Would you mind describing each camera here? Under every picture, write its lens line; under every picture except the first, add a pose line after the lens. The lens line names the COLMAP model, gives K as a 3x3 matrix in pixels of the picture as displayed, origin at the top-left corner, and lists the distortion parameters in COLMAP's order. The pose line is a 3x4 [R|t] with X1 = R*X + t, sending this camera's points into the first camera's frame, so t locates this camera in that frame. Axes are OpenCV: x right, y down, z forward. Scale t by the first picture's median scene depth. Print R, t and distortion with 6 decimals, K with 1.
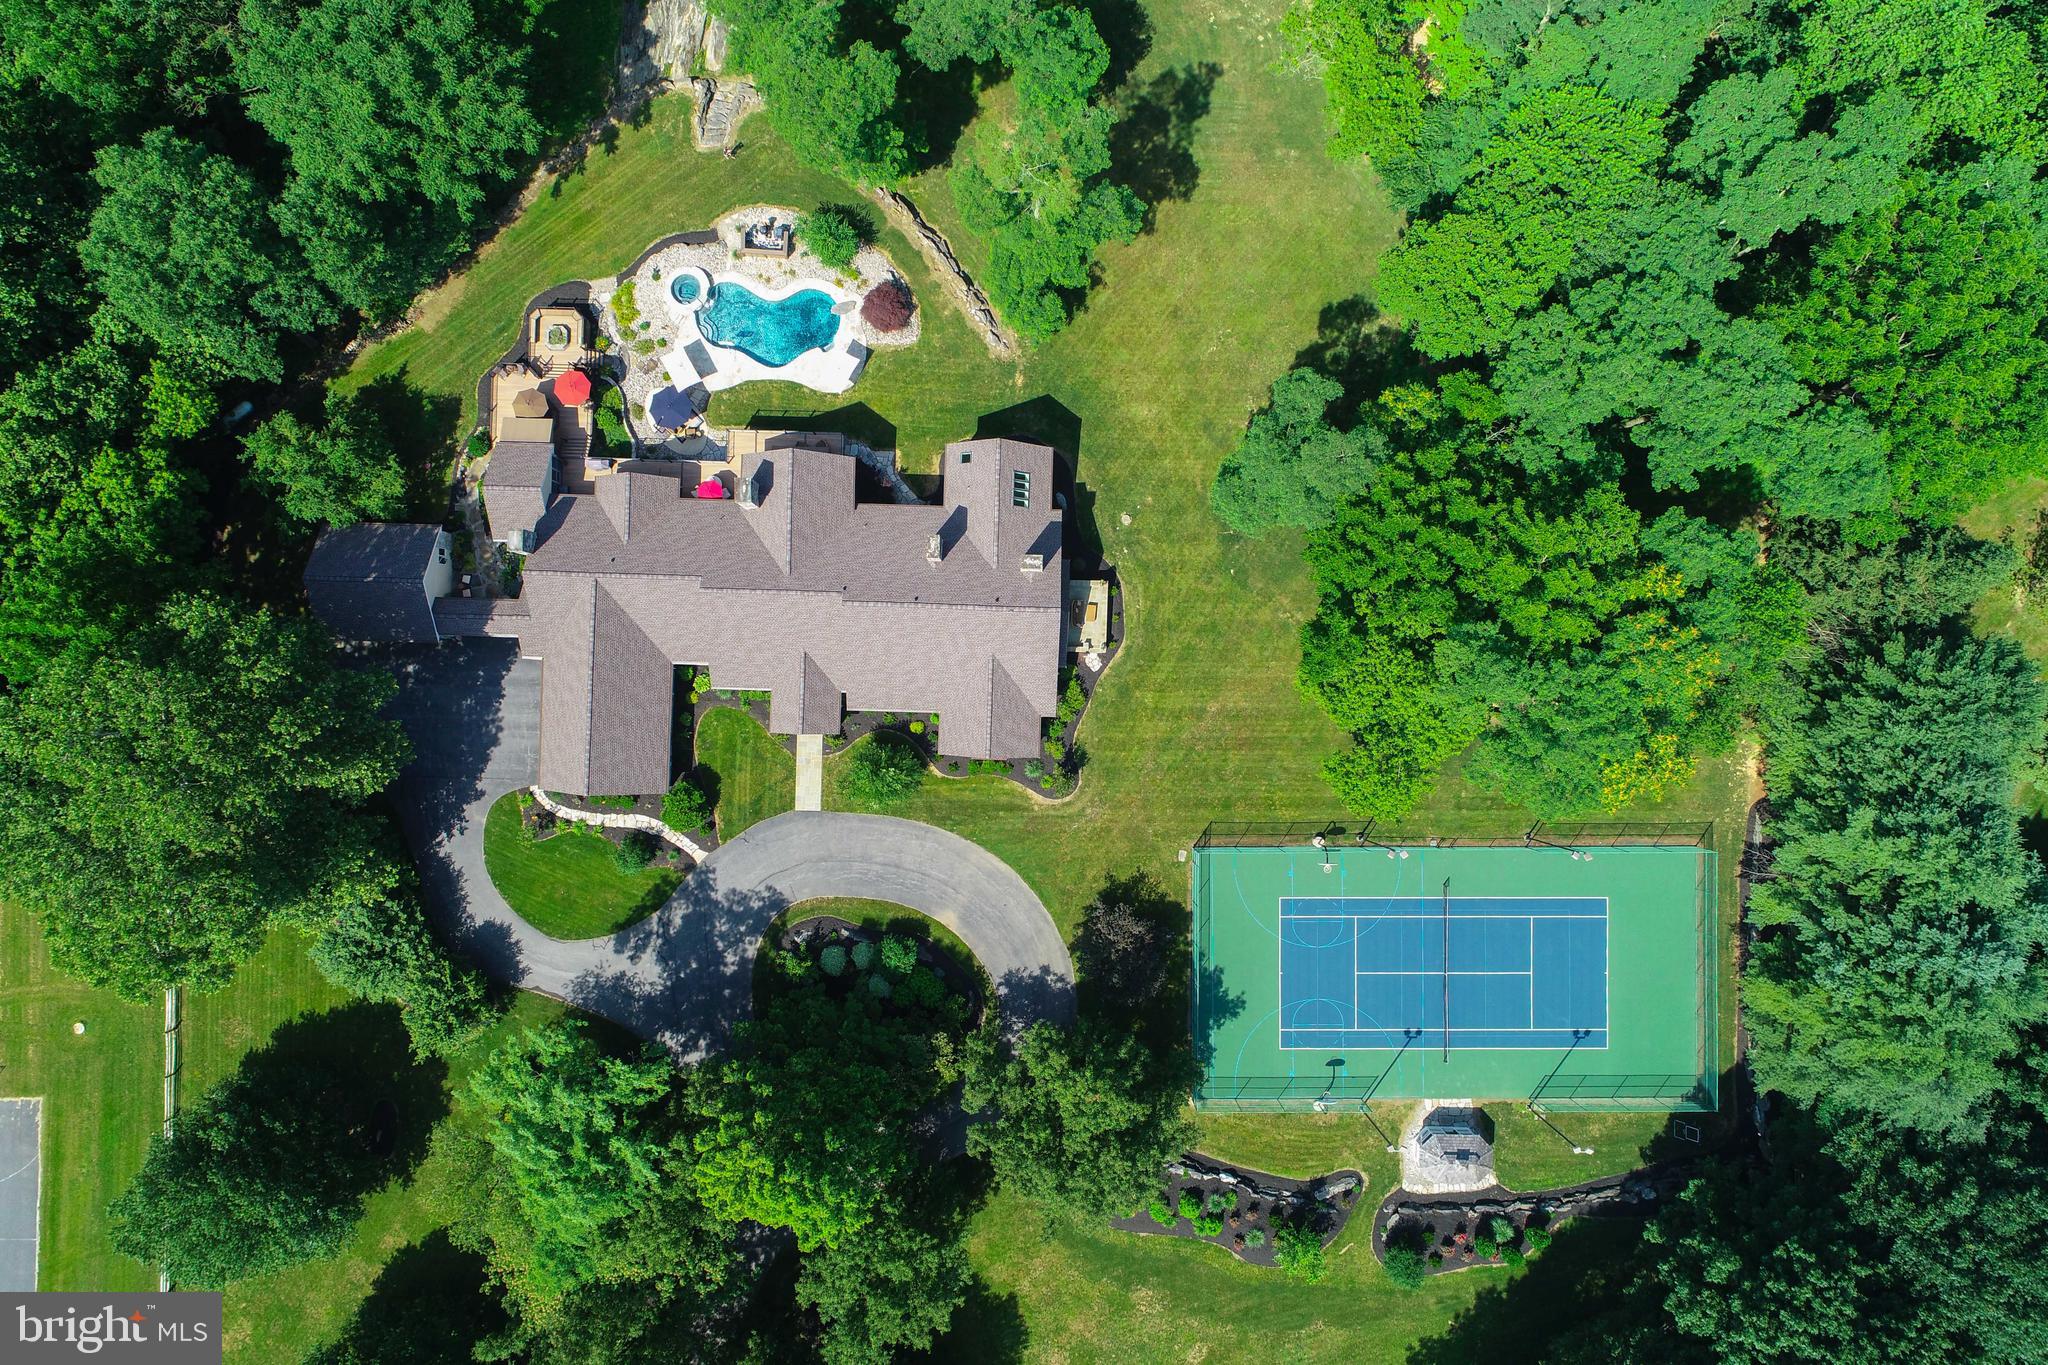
lens RADIAL K [[1375.9, 0, 1021.5], [0, 1375.9, 684.7], [0, 0, 1]] dist [-0.001500, 0.003389]
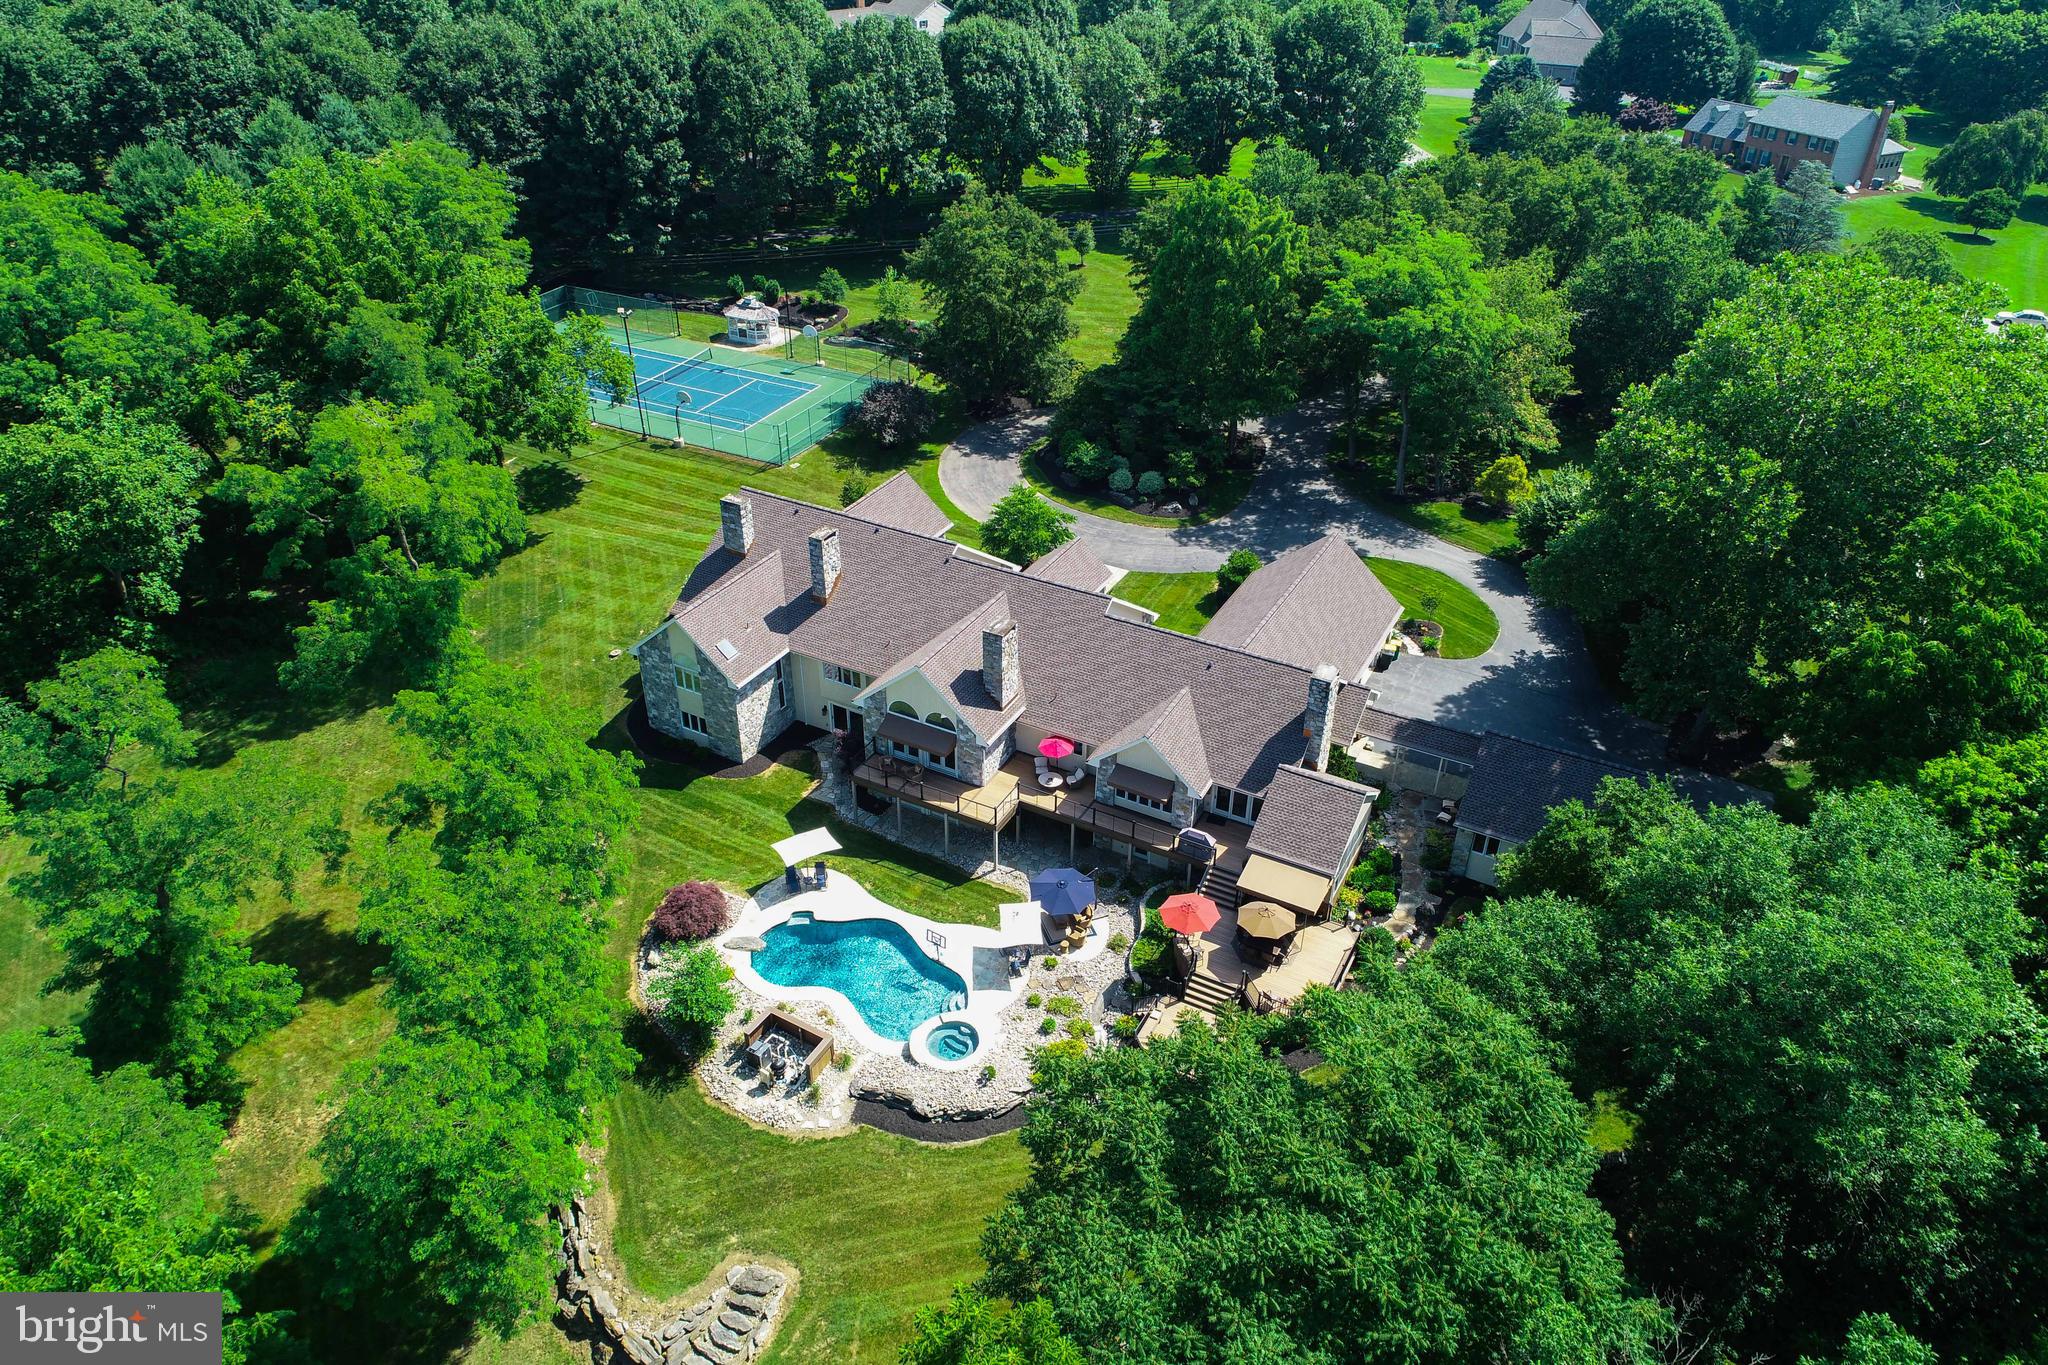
lens RADIAL K [[1375.9, 0, 1021.5], [0, 1375.9, 684.7], [0, 0, 1]] dist [-0.001500, 0.003389]
pose [[-0.892424, -0.256647, 0.371096, -0.450052], [0.451123, -0.492500, 0.744266, -0.636390], [-0.008249, 0.831611, 0.555298, 0.571033]]
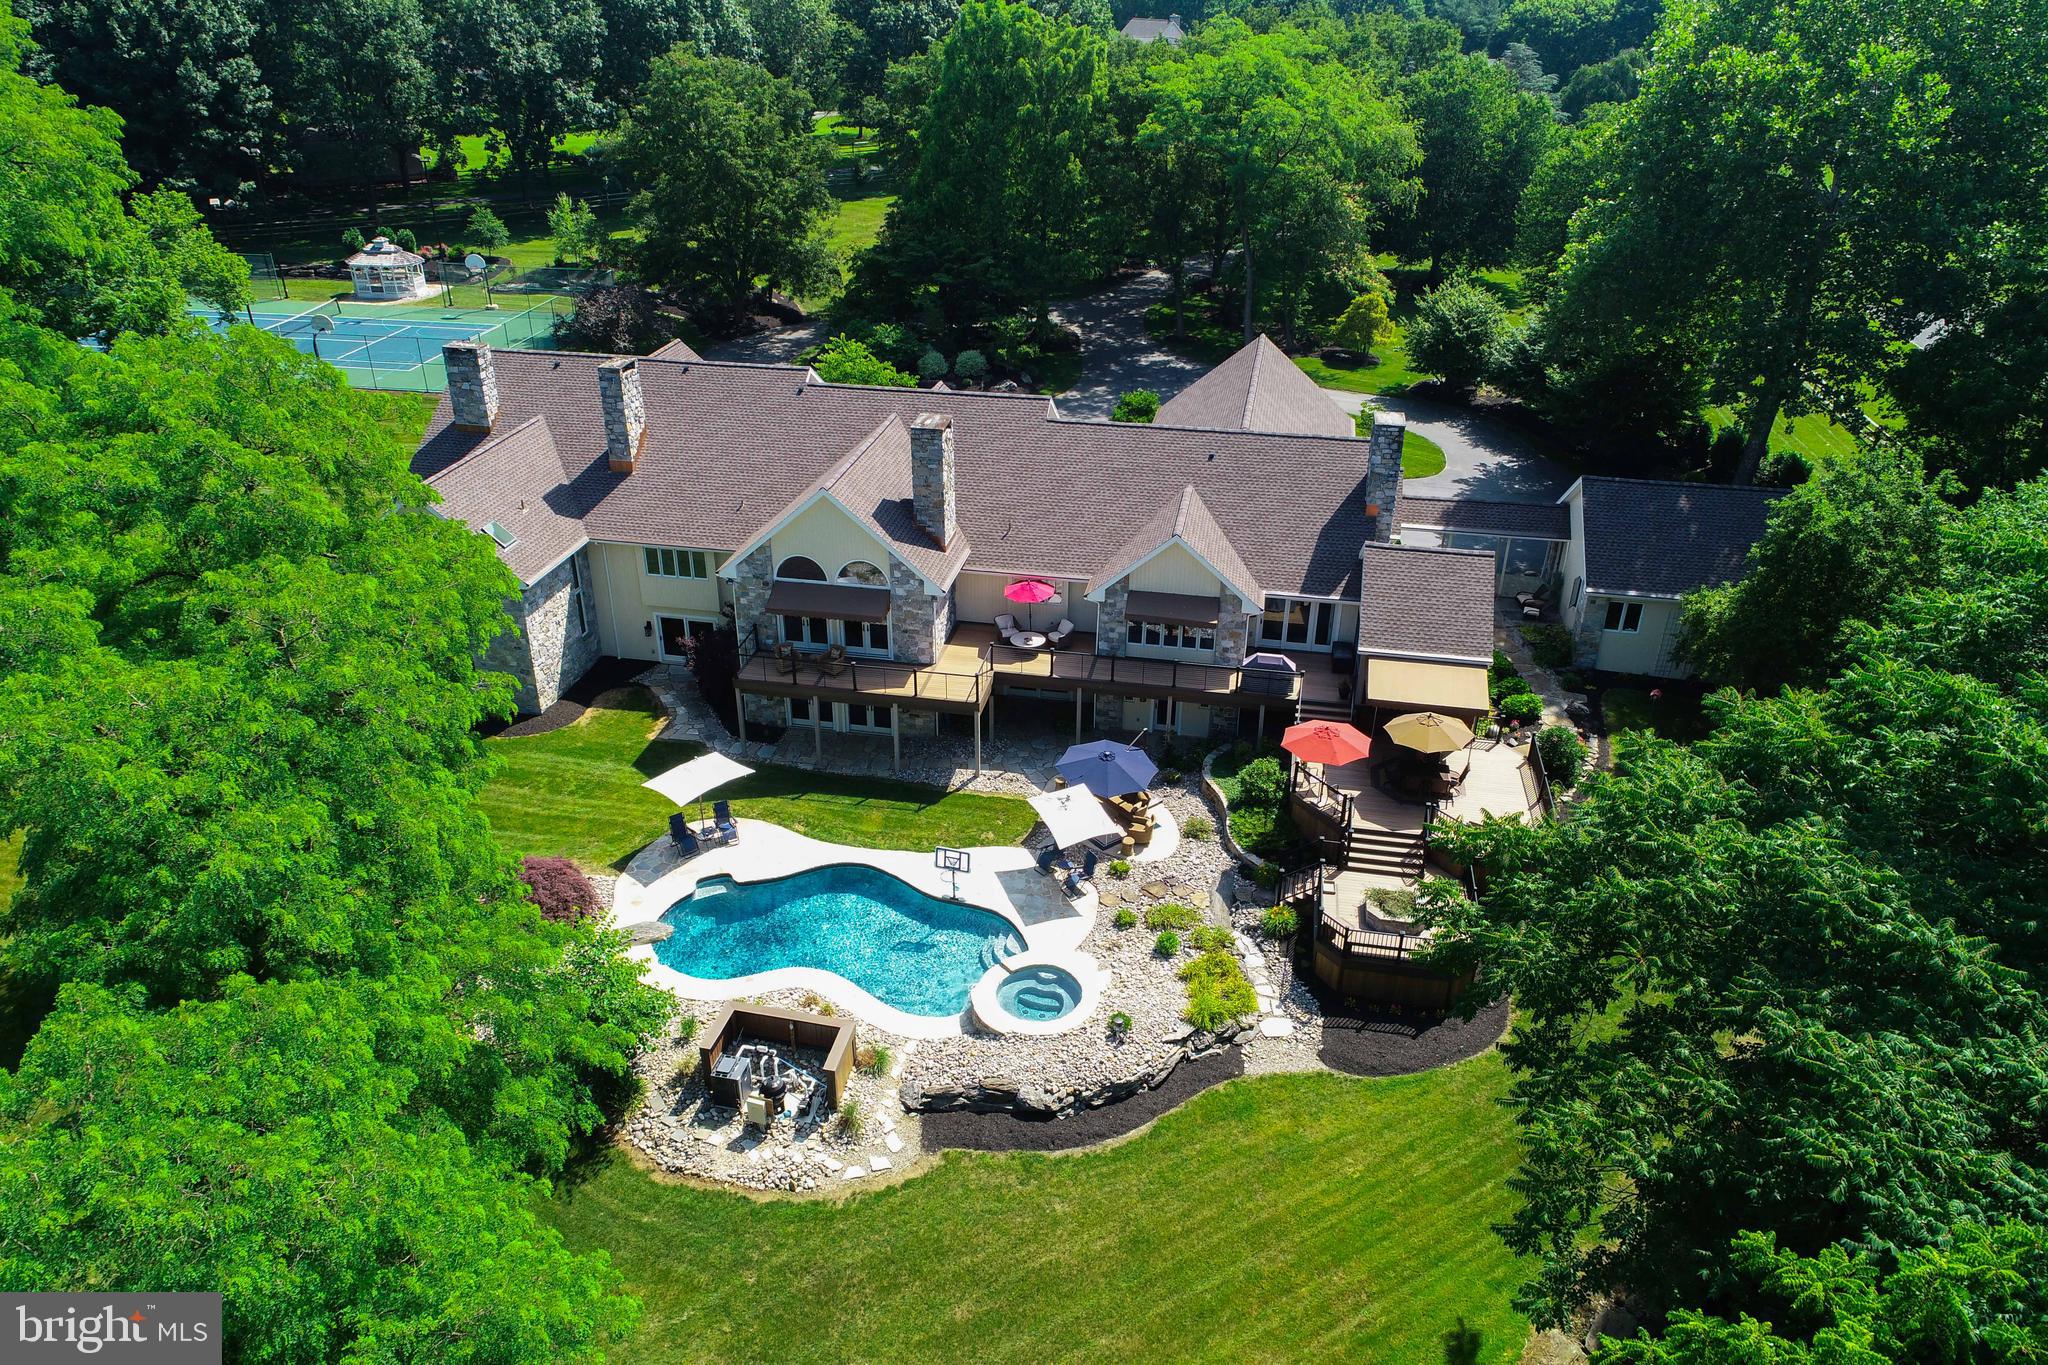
lens RADIAL K [[1375.9, 0, 1021.5], [0, 1375.9, 684.7], [0, 0, 1]] dist [-0.001500, 0.003389]
pose [[-0.987236, -0.087001, 0.133399, -0.284258], [0.158769, -0.471769, 0.867310, -0.567194], [-0.012523, 0.877419, 0.479561, 0.774213]]
